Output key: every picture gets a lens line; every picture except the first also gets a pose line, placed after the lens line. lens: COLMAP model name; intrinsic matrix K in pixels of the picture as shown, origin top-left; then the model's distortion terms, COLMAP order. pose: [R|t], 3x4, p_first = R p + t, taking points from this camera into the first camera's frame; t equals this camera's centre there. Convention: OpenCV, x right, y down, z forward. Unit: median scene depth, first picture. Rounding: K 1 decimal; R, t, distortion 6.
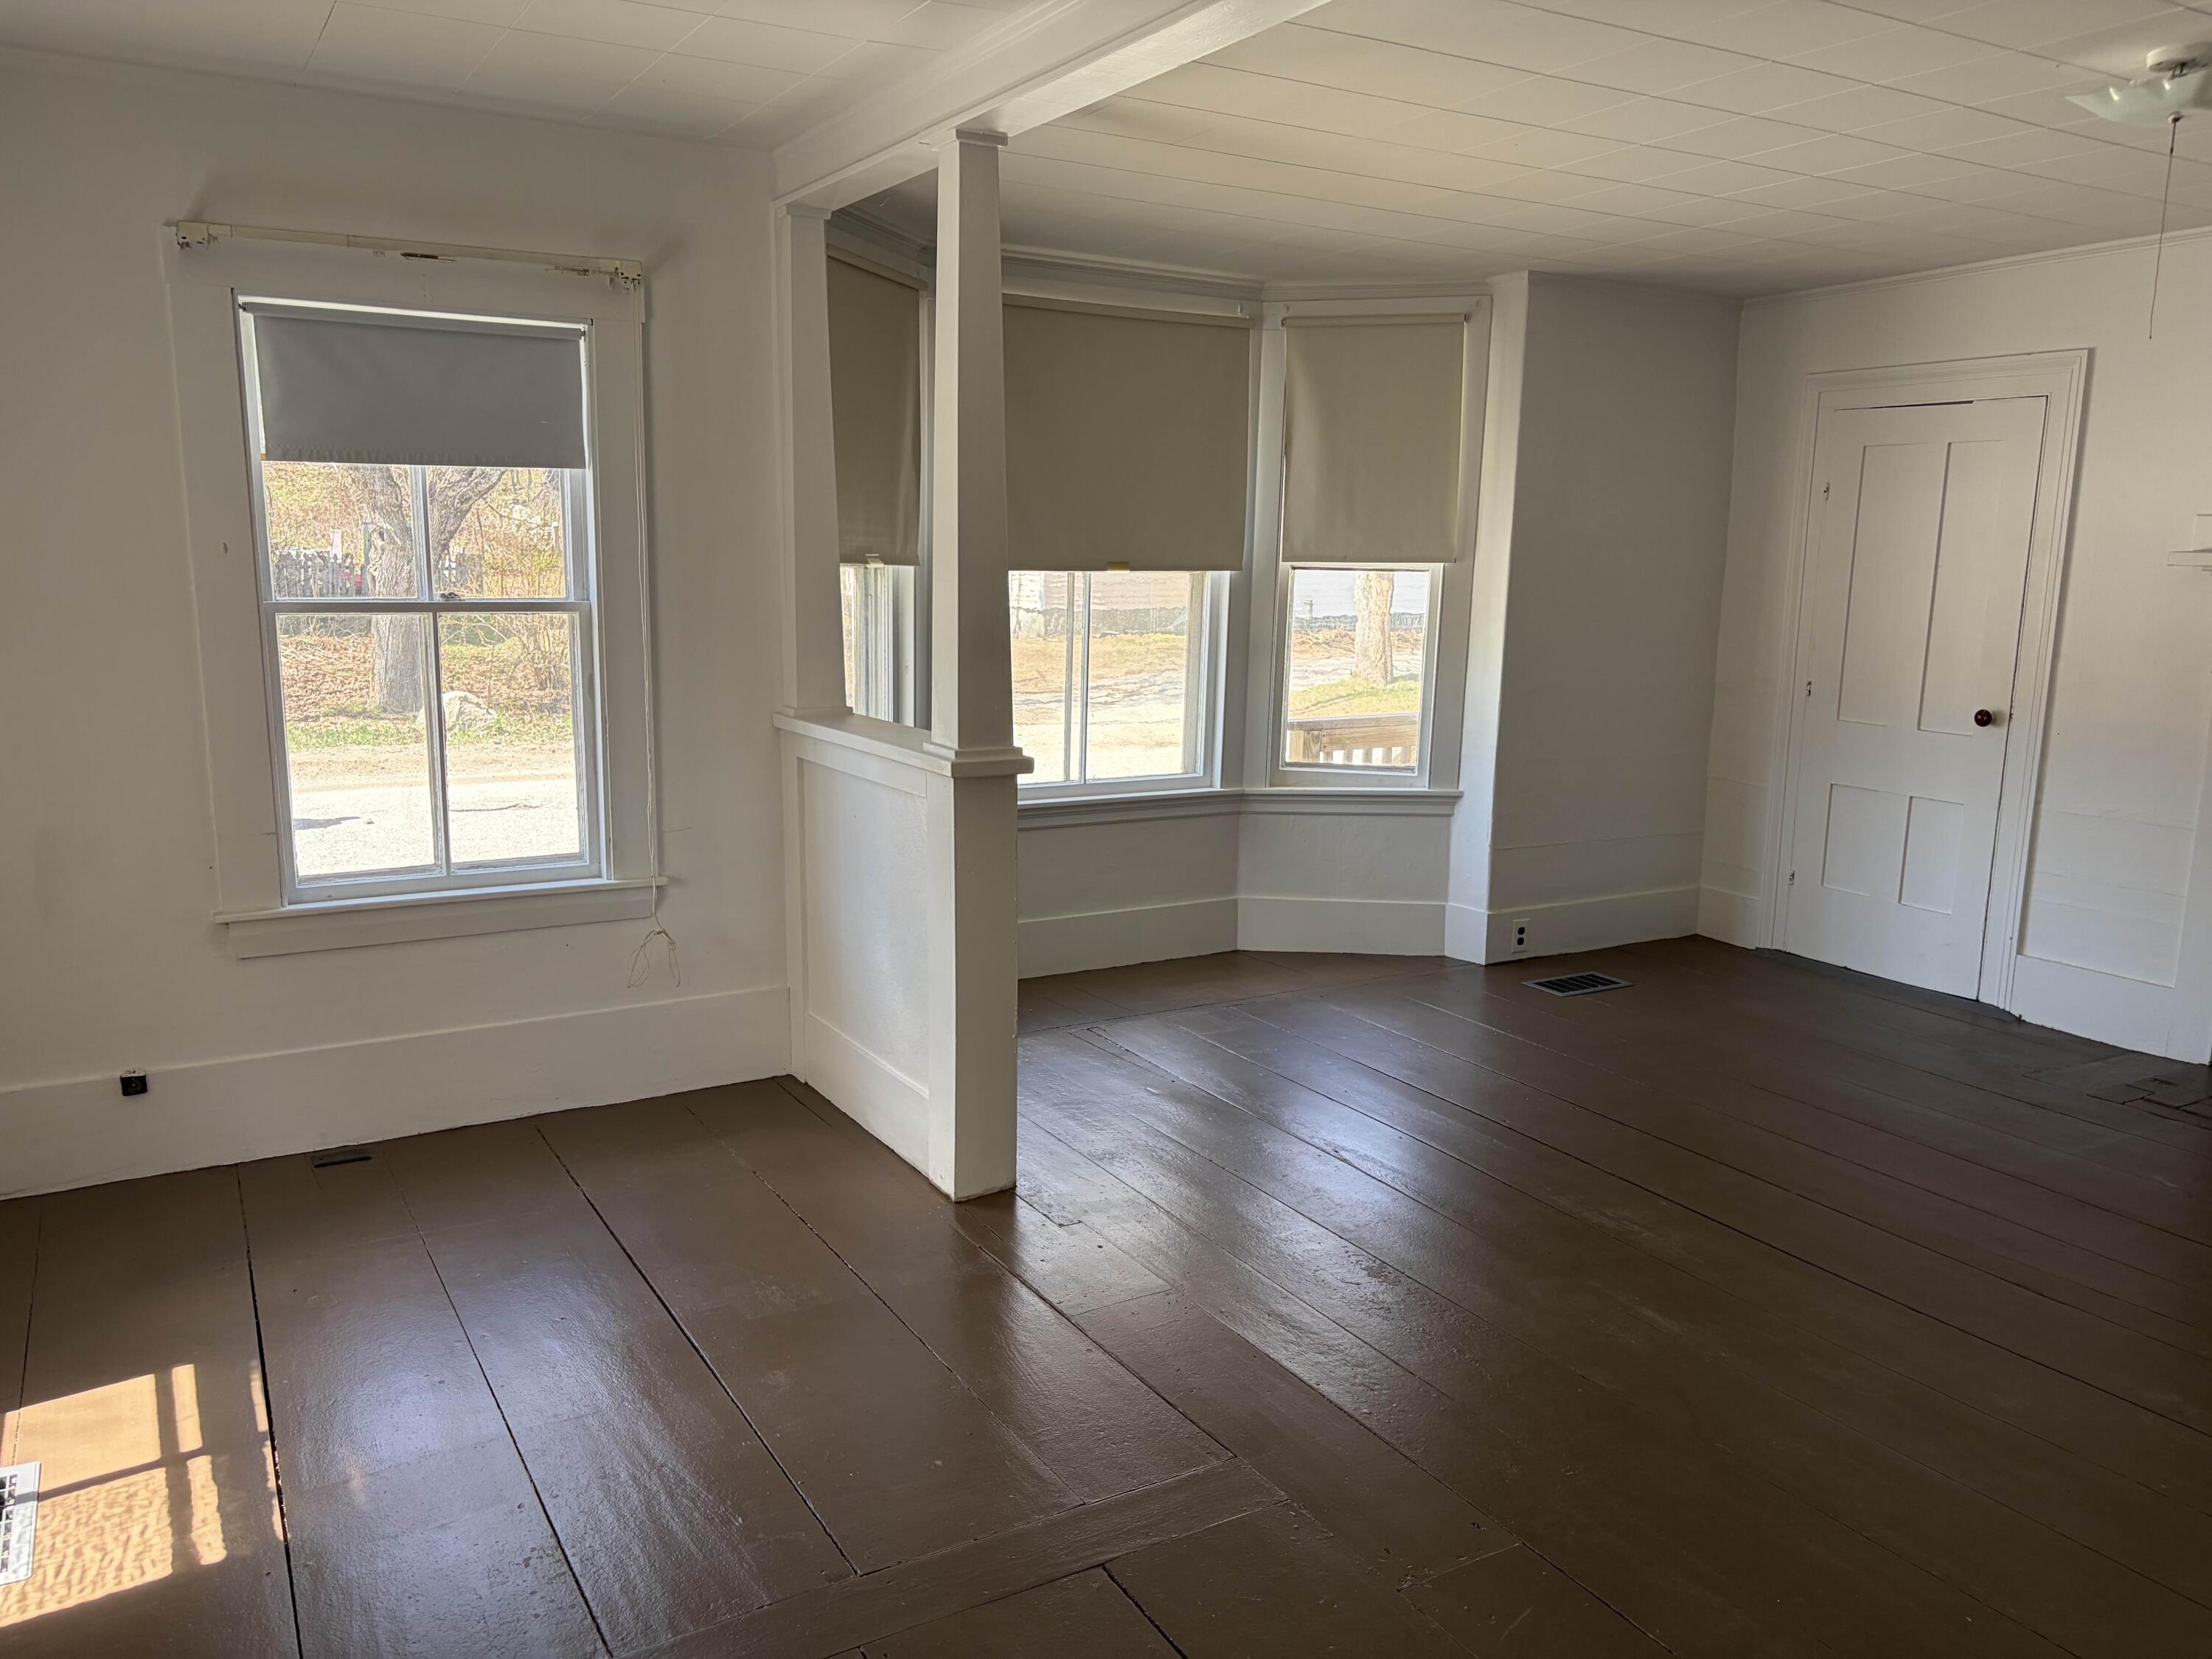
lens RADIAL K [[1673.9, 0, 1106.0], [0, 1673.9, 833.0], [0, 0, 1]] dist [0.049664, -0.048043]
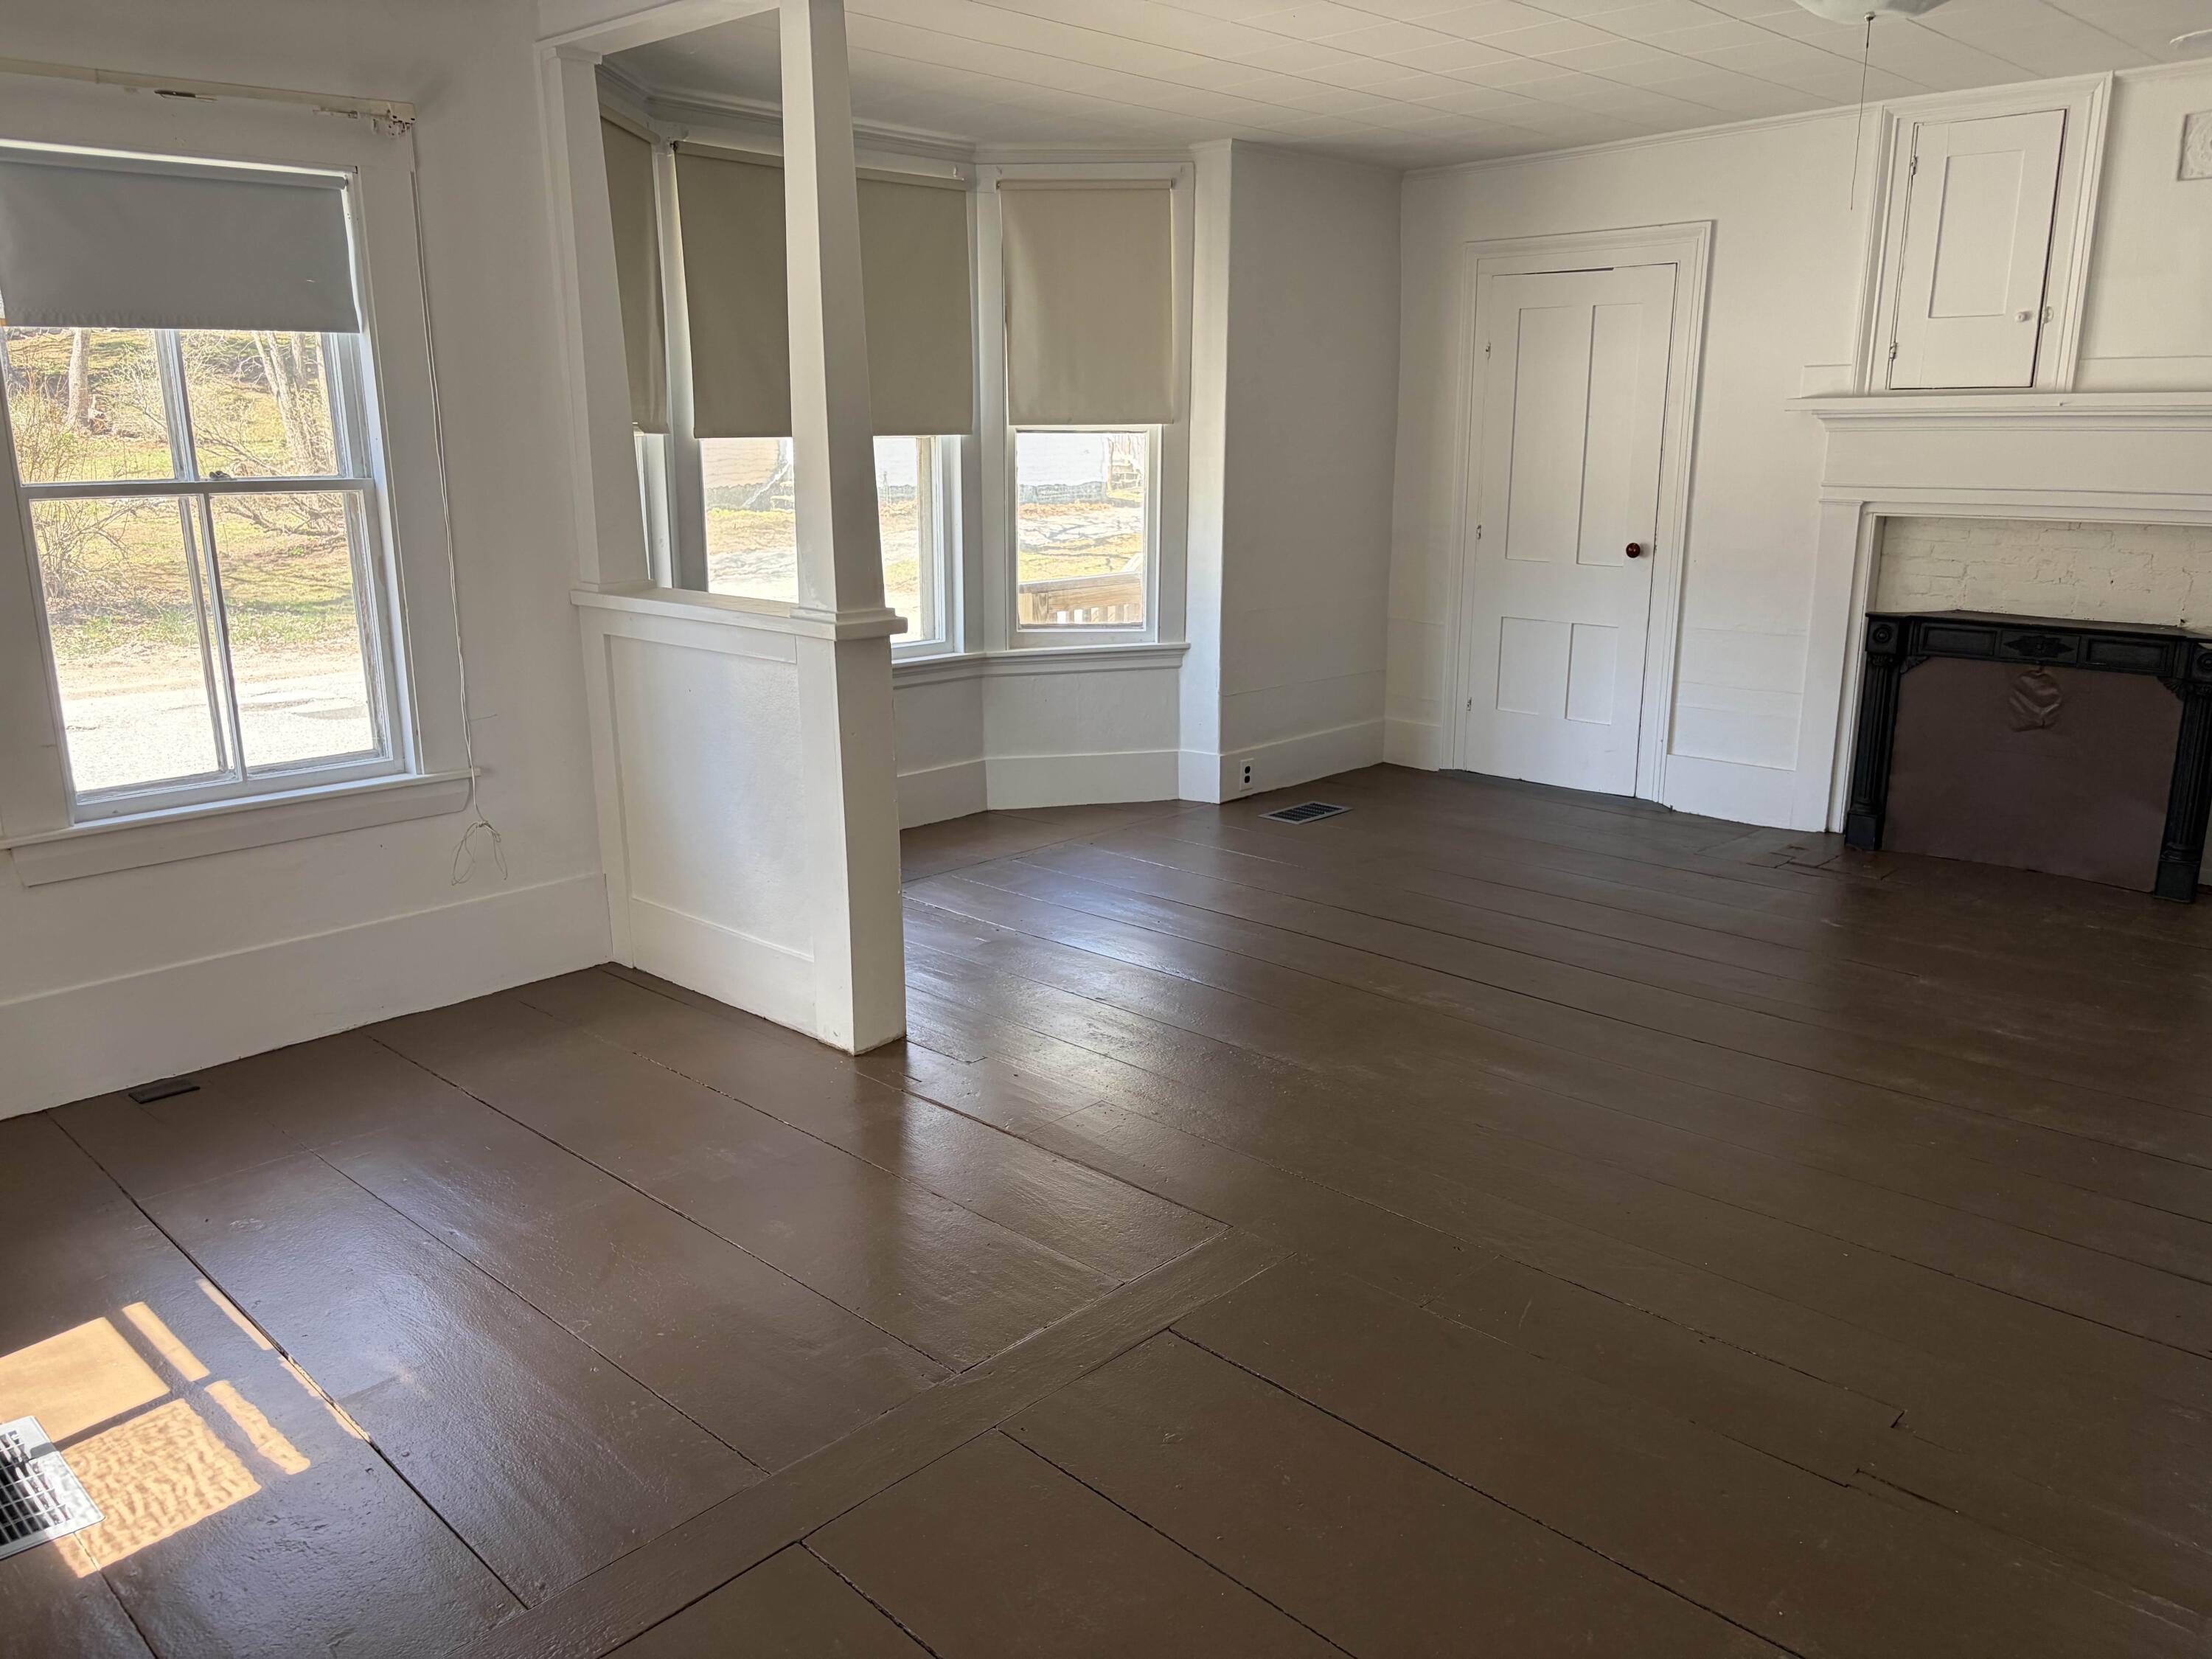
lens RADIAL K [[1673.9, 0, 1109.7], [0, 1673.9, 831.1], [0, 0, 1]] dist [0.049664, -0.048043]
pose [[0.962218, -0.084026, 0.258992, -0.152104], [0.065868, 0.994773, 0.078022, 0.009953], [-0.264195, -0.058015, 0.962723, -0.018945]]
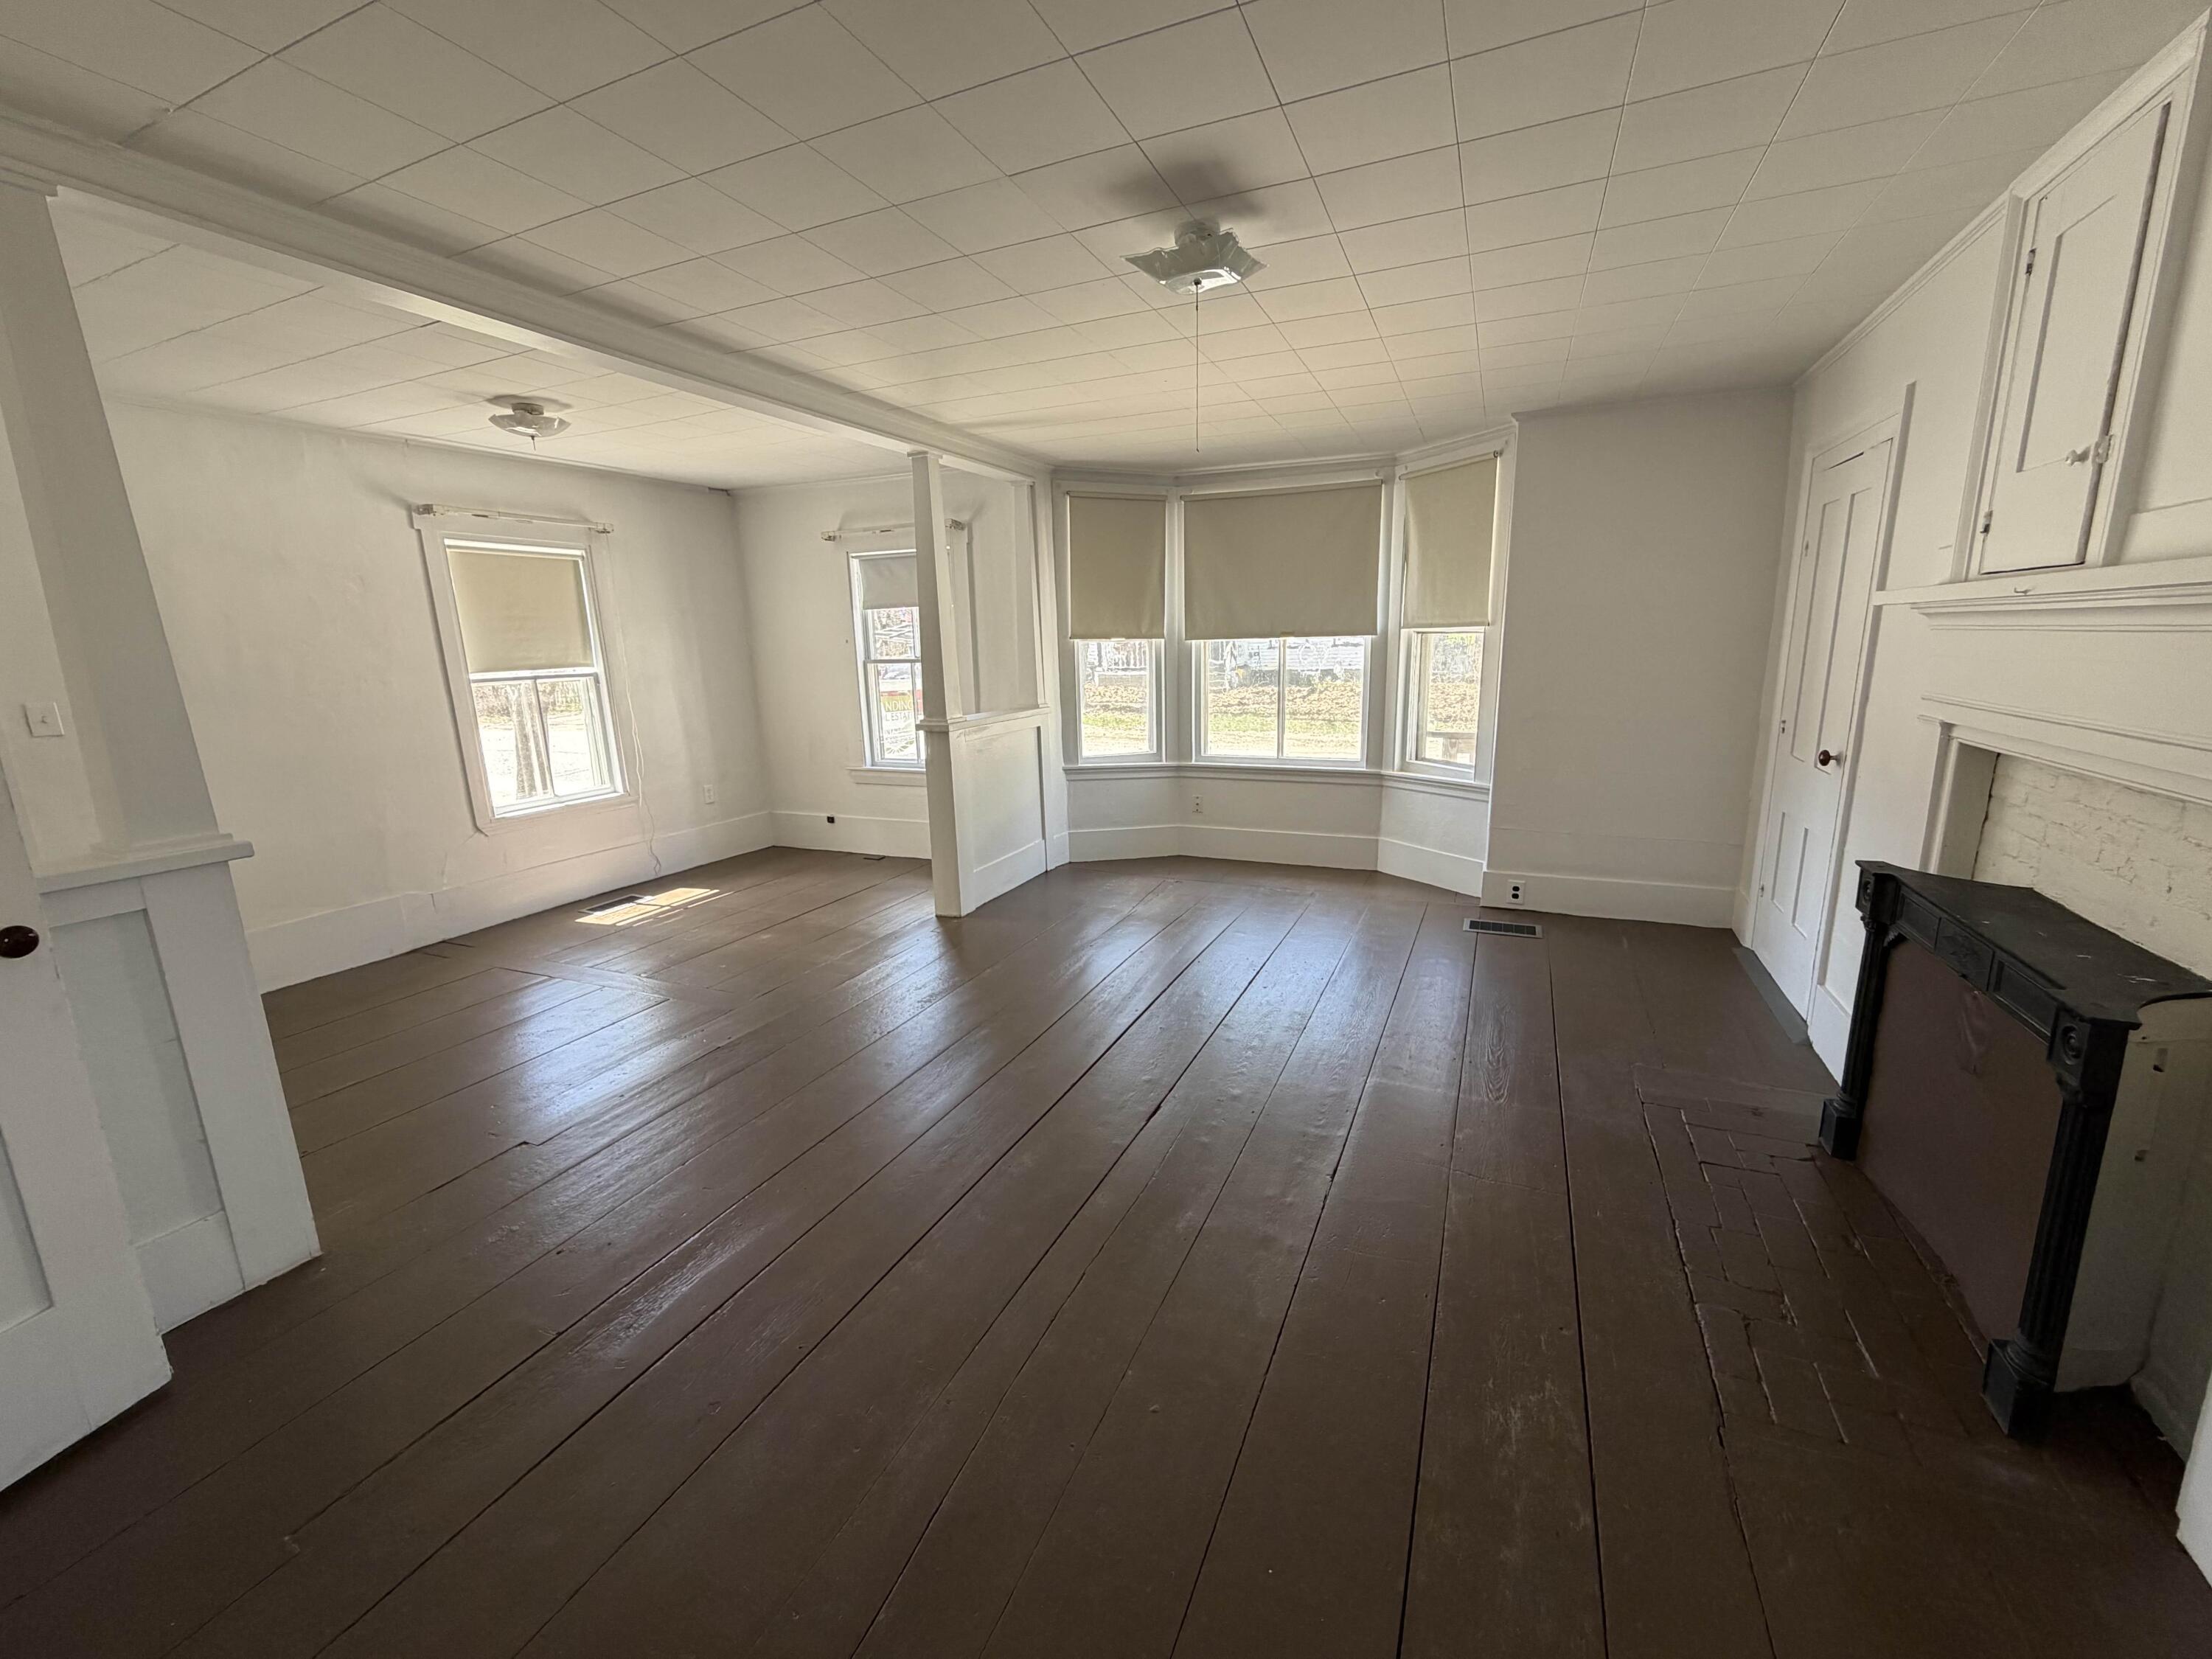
lens RADIAL K [[888.3, 0, 1099.1], [0, 888.3, 821.9], [0, 0, 1]] dist [0.001905, -0.000182]
pose [[0.588728, 0.136047, -0.796800, 0.792757], [-0.105541, 0.990234, 0.091094, -0.035446], [0.801411, 0.030466, 0.597337, 0.346195]]
